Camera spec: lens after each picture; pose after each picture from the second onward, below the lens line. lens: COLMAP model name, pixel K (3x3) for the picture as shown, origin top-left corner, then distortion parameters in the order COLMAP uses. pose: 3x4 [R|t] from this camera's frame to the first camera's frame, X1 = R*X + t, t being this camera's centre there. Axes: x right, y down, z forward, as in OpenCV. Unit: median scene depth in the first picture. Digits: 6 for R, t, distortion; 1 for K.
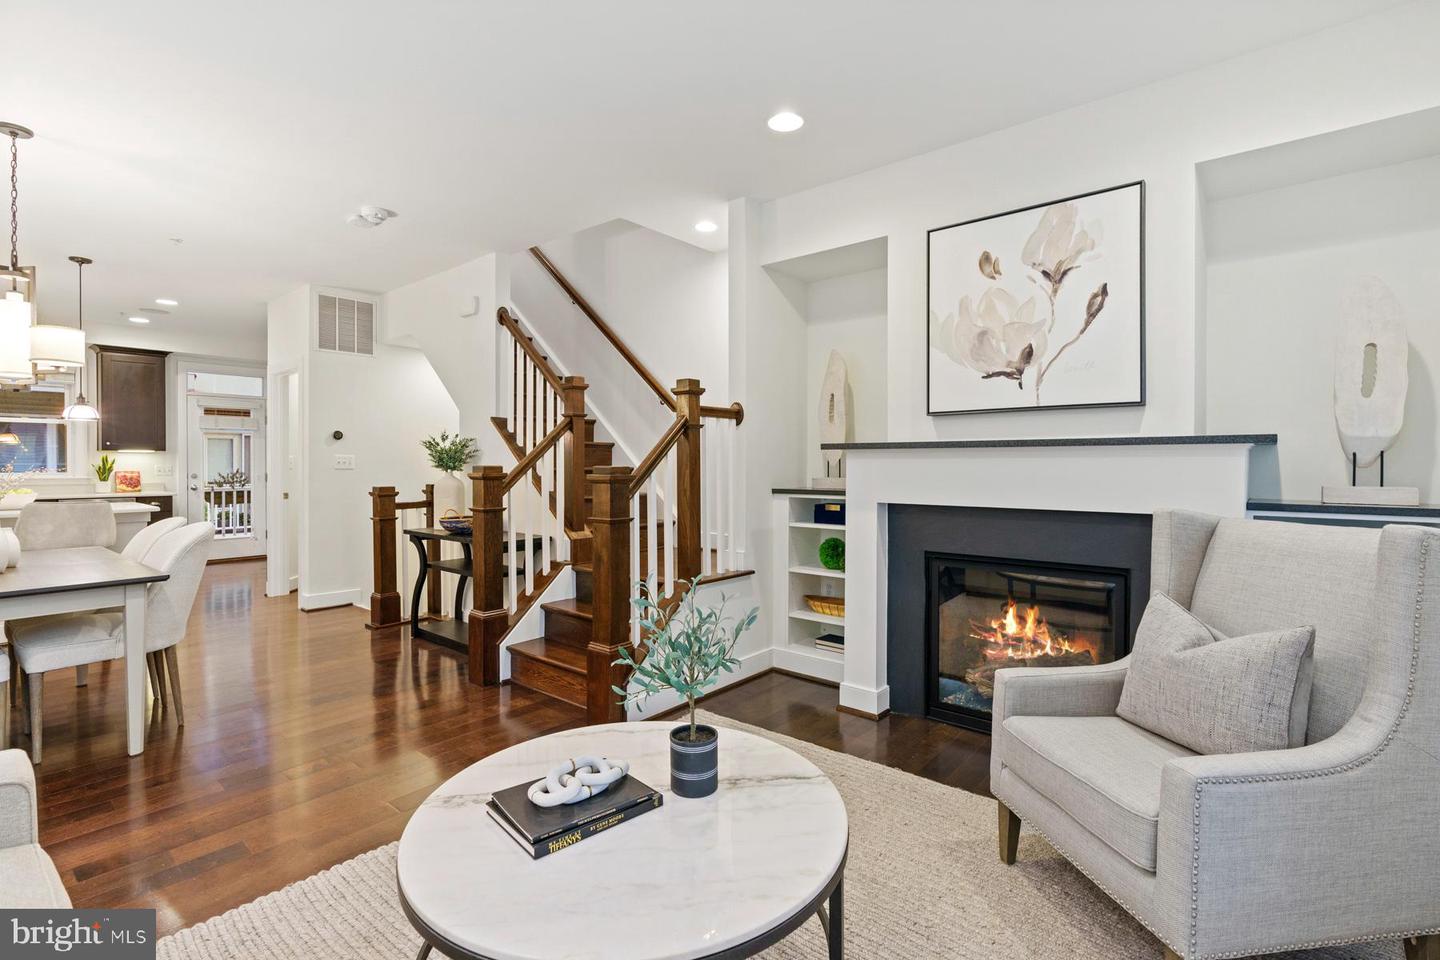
lens RADIAL K [[656.4, 0, 721.0], [0, 656.4, 470.2], [0, 0, 1]] dist [-0.001341, -0.000021]
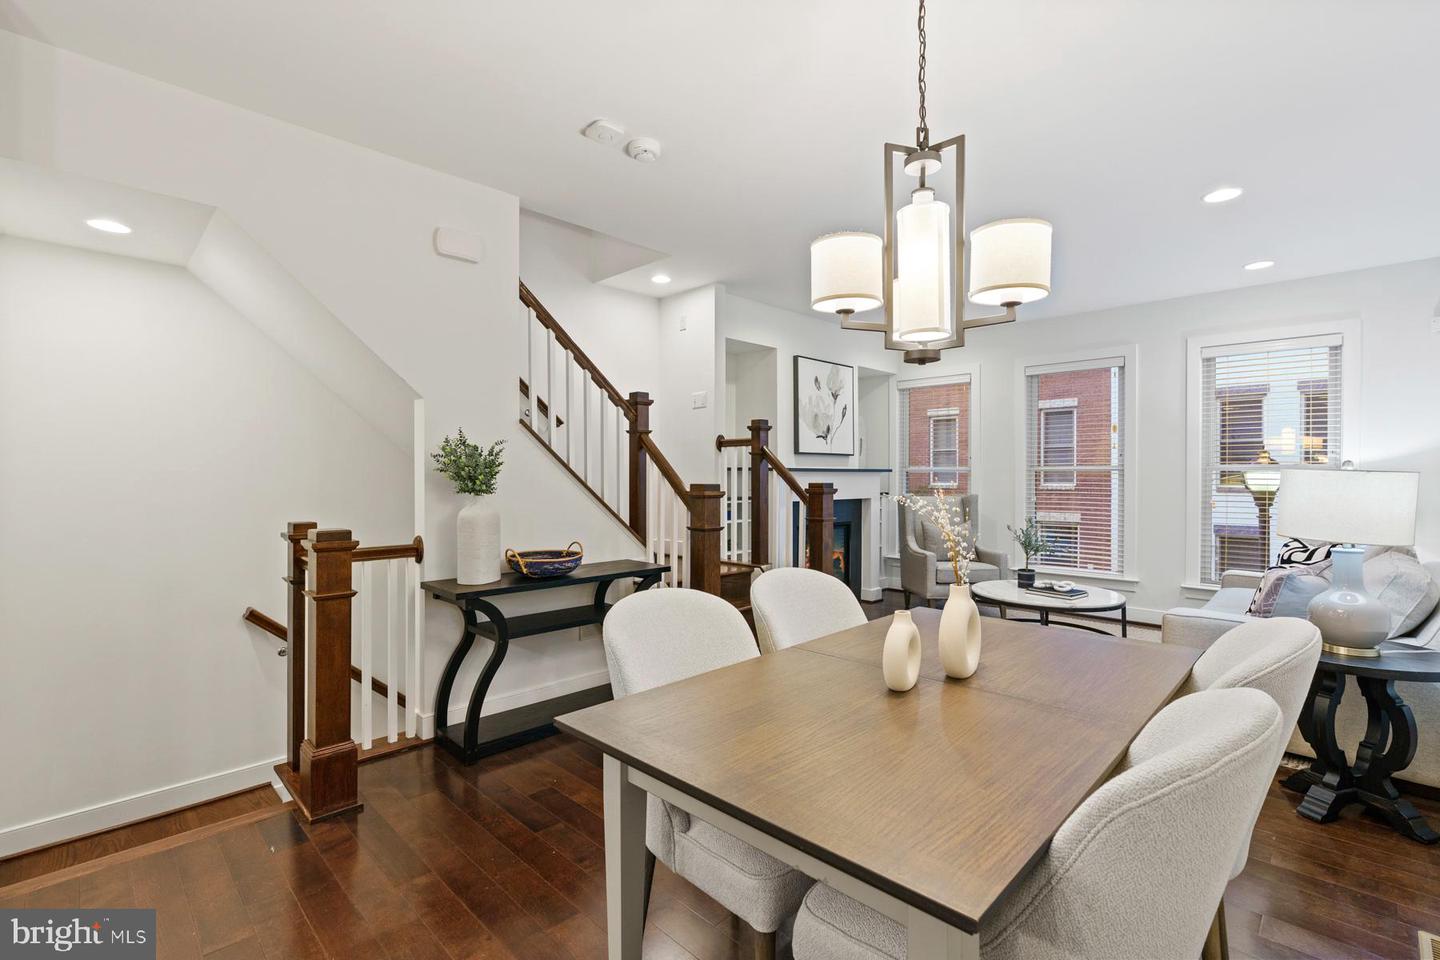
lens RADIAL K [[655.0, 0, 723.6], [0, 655.0, 480.5], [0, 0, 1]] dist [-0.002119, -0.000099]
pose [[0.083854, -0.007498, 0.996450, -1.704610], [0.007651, 0.999947, 0.006881, -0.023212], [-0.996449, 0.007047, 0.083907, 1.145399]]
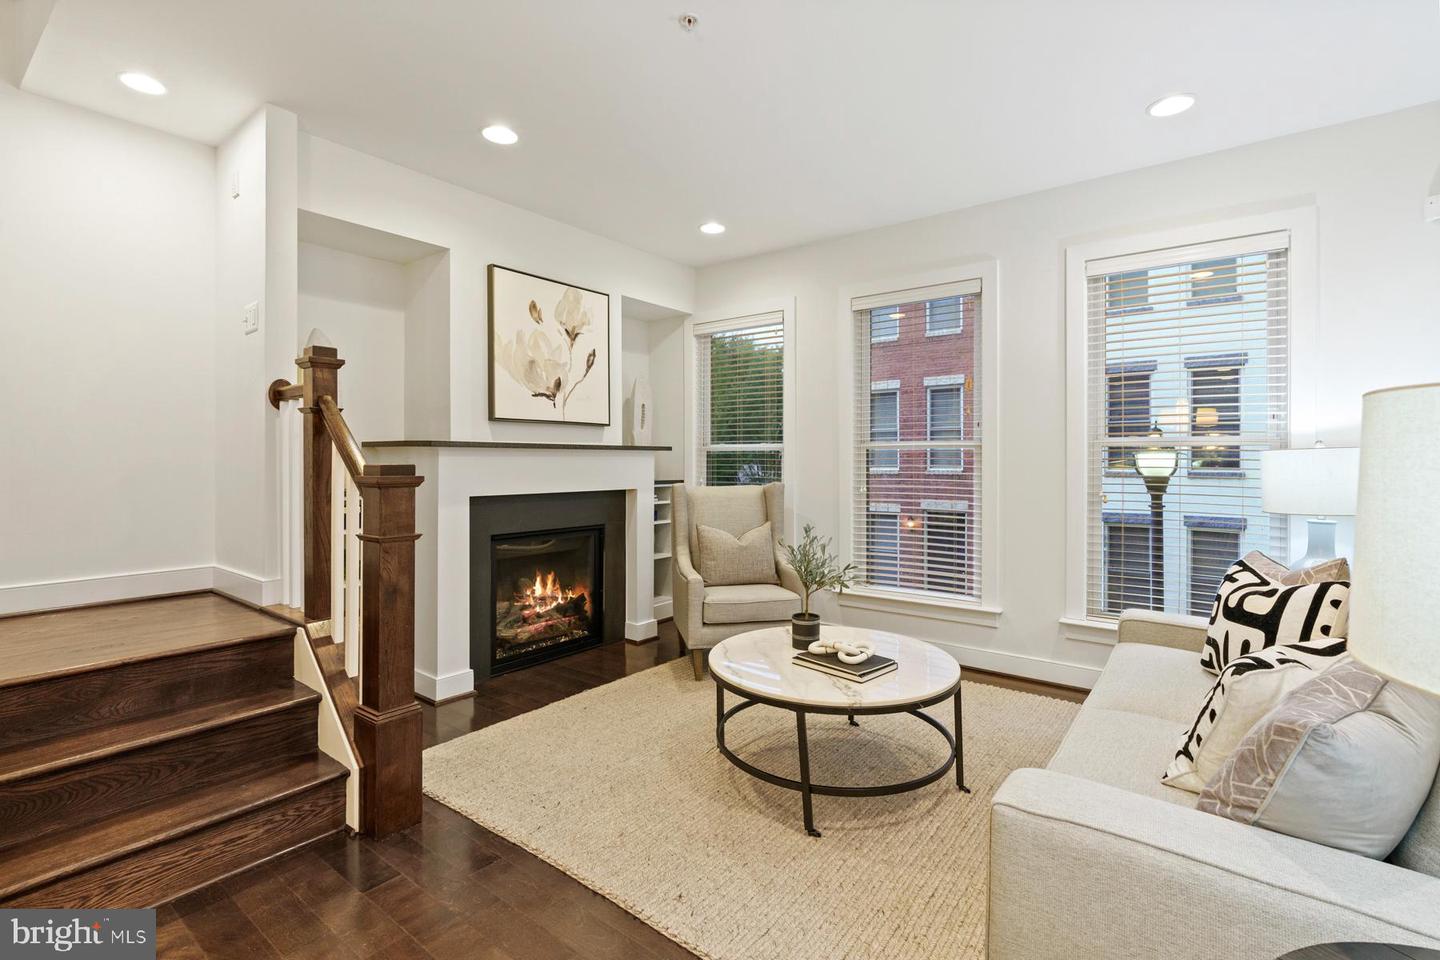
lens RADIAL K [[658.3, 0, 722.1], [0, 658.3, 459.8], [0, 0, 1]] dist [-0.006655, 0.000012]
pose [[-0.035677, 0.001651, 0.999362, -0.956964], [0.008423, 0.999964, -0.001351, -0.007112], [-0.999328, 0.008370, -0.035689, 0.684423]]
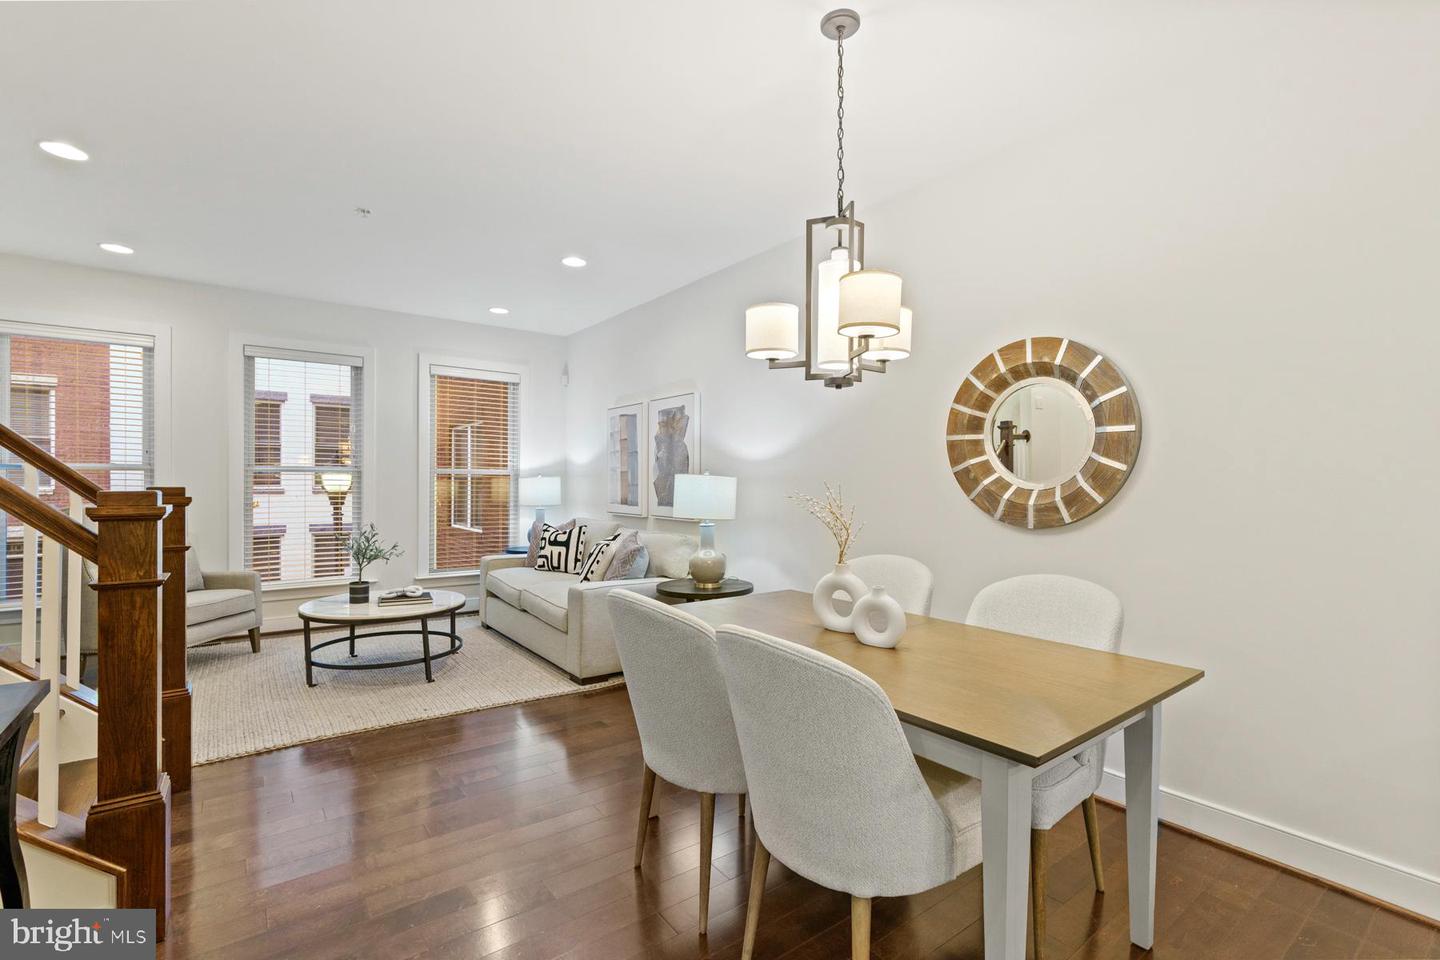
lens RADIAL K [[662.0, 0, 720.0], [0, 662.0, 480.0], [0, 0, 1]] dist [-0.001037, -0.000273]
pose [[-0.969286, -0.004991, 0.245887, -1.155026], [-0.002980, 0.999959, 0.008552, -0.025854], [-0.245920, 0.007556, -0.969261, 1.762851]]
